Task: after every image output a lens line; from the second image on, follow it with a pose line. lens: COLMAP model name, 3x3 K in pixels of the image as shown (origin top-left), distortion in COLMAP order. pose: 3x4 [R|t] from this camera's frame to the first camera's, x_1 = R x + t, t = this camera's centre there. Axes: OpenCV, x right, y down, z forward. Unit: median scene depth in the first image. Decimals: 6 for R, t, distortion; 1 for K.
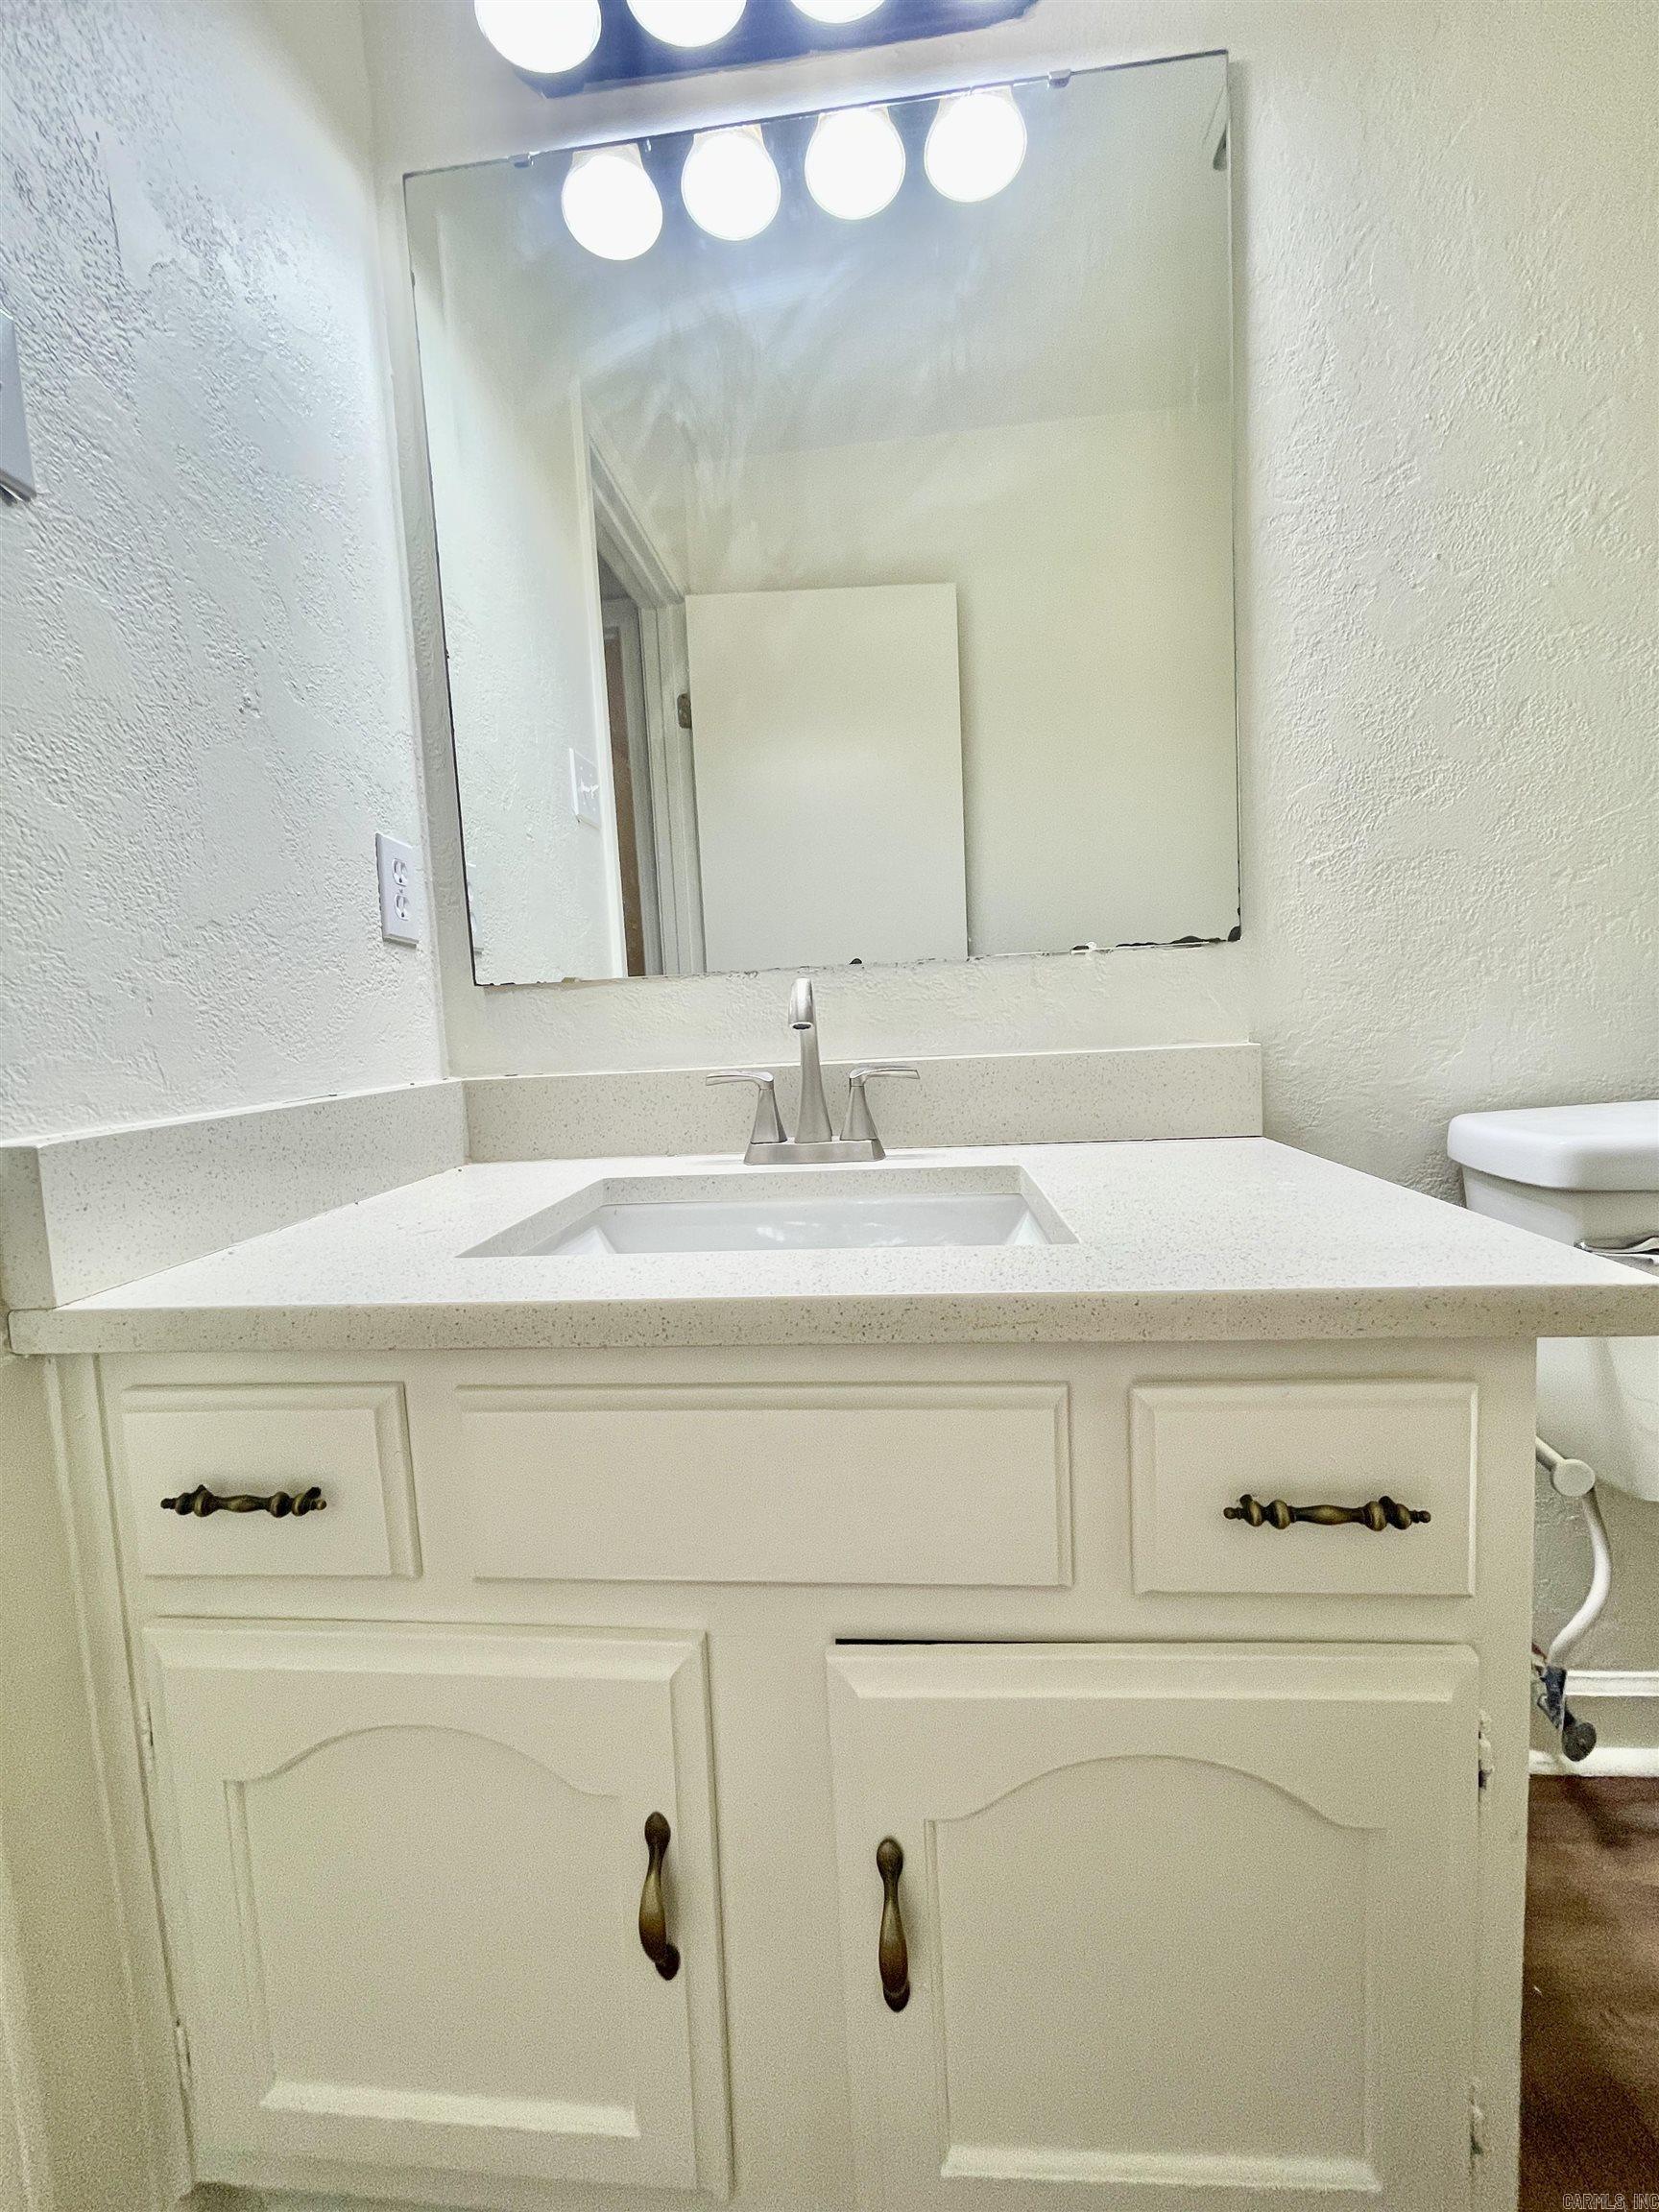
lens RADIAL K [[896.2, 0, 836.2], [0, 896.2, 1095.4], [0, 0, 1]] dist [-0.000609, 0.000363]
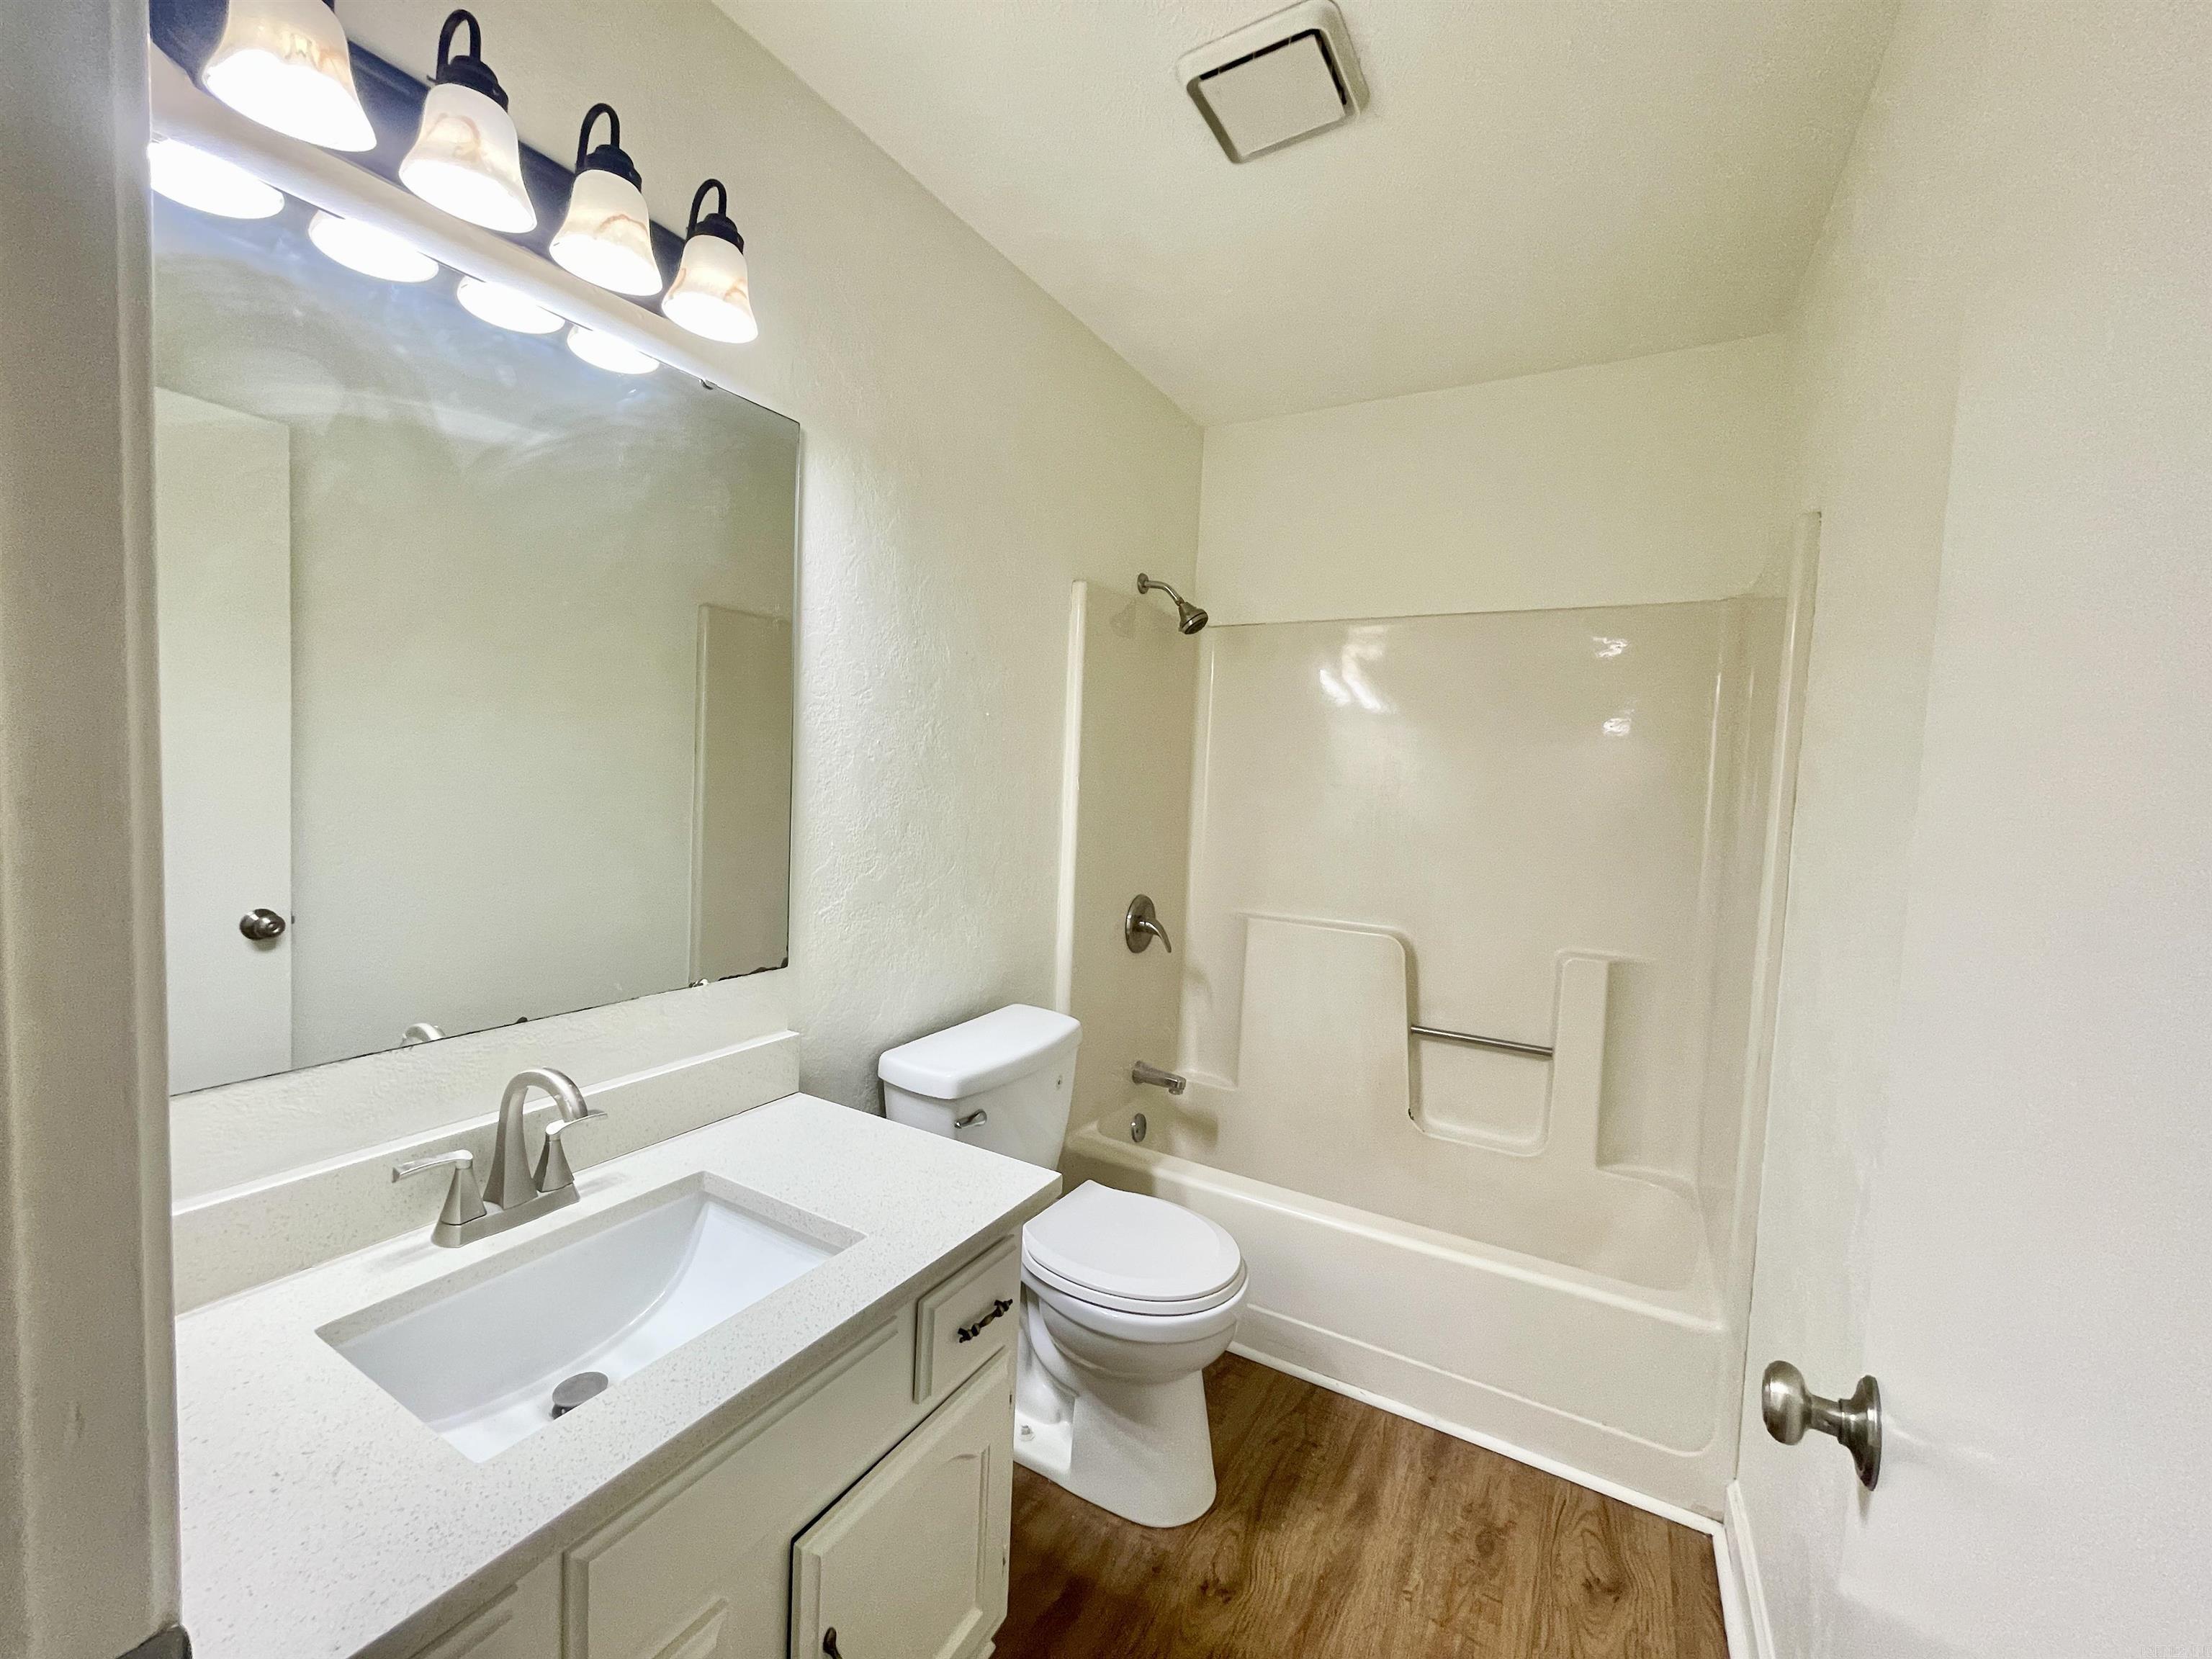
lens RADIAL K [[899.5, 0, 1094.2], [0, 899.5, 830.0], [0, 0, 1]] dist [0.012284, -0.000083]
pose [[0.424141, 0.011926, 0.905518, -0.757471], [0.010130, 0.999788, -0.017912, -0.389051], [-0.905540, 0.016770, 0.423930, -0.138557]]
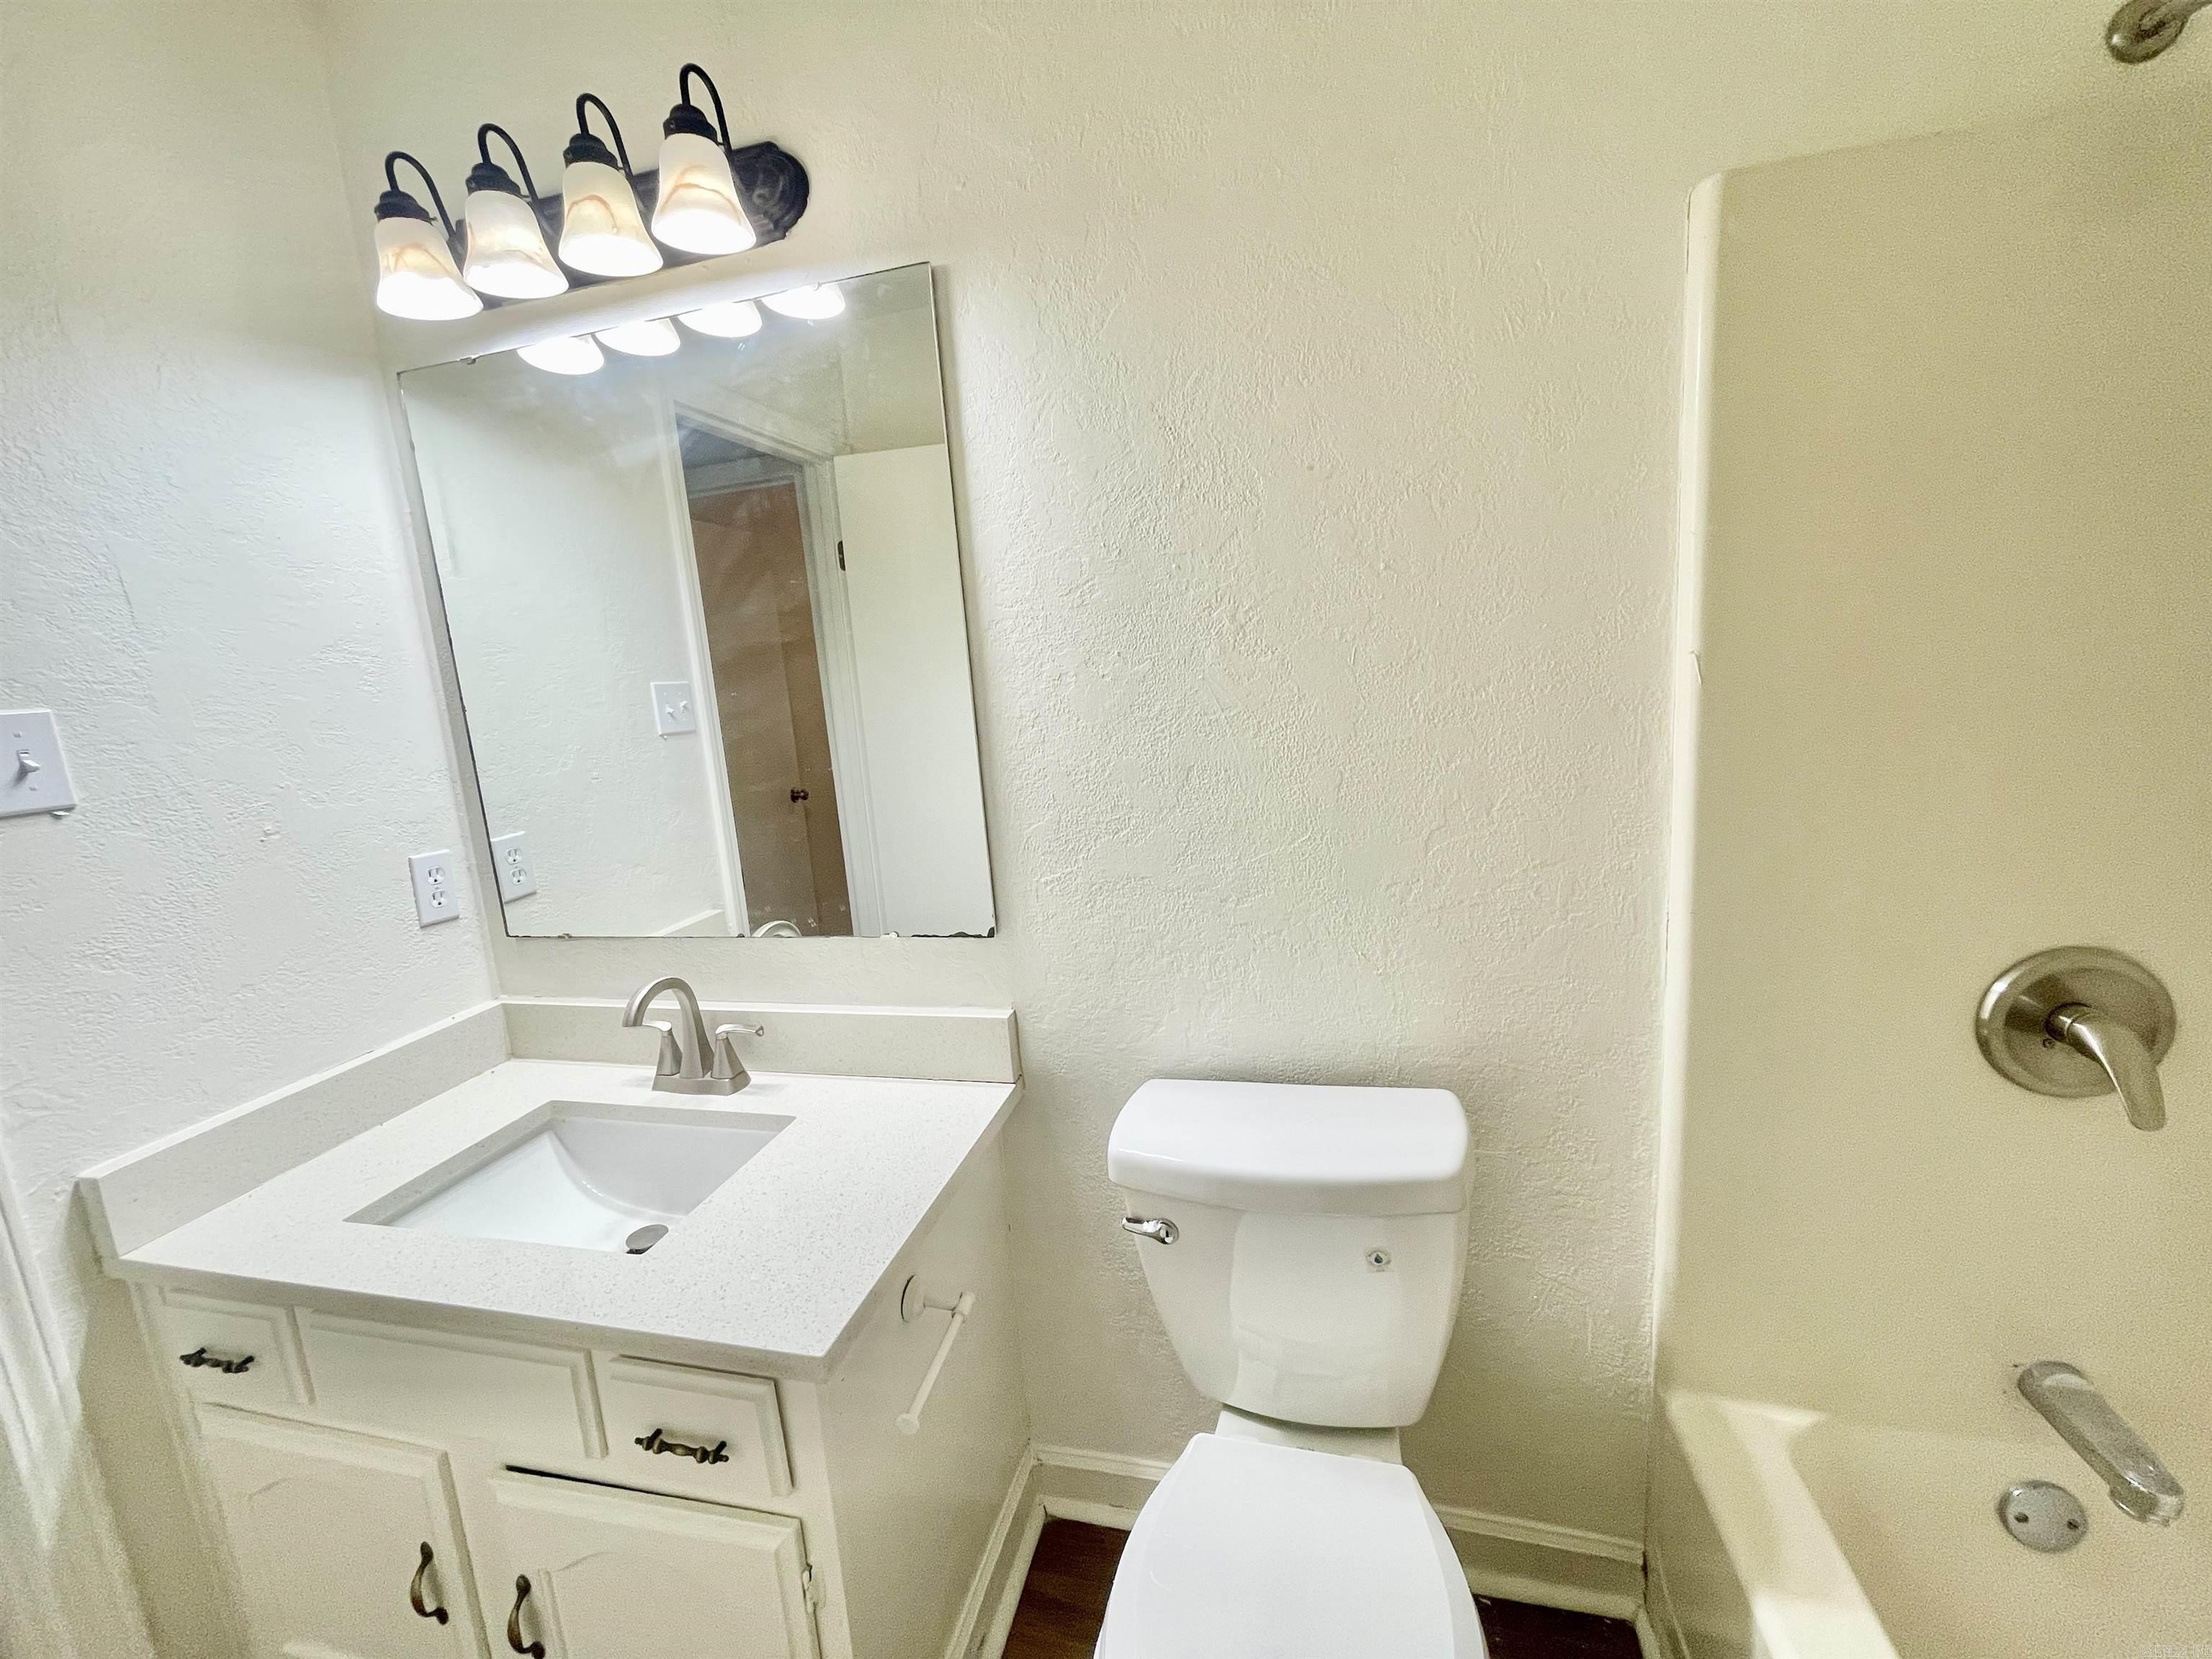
lens RADIAL K [[899.5, 0, 1094.2], [0, 899.5, 830.0], [0, 0, 1]] dist [0.012284, -0.000083]
pose [[0.986280, 0.008466, -0.164863, 0.842624], [0.007902, 0.995118, 0.098374, -0.477452], [0.164891, -0.098327, 0.981398, -0.265604]]
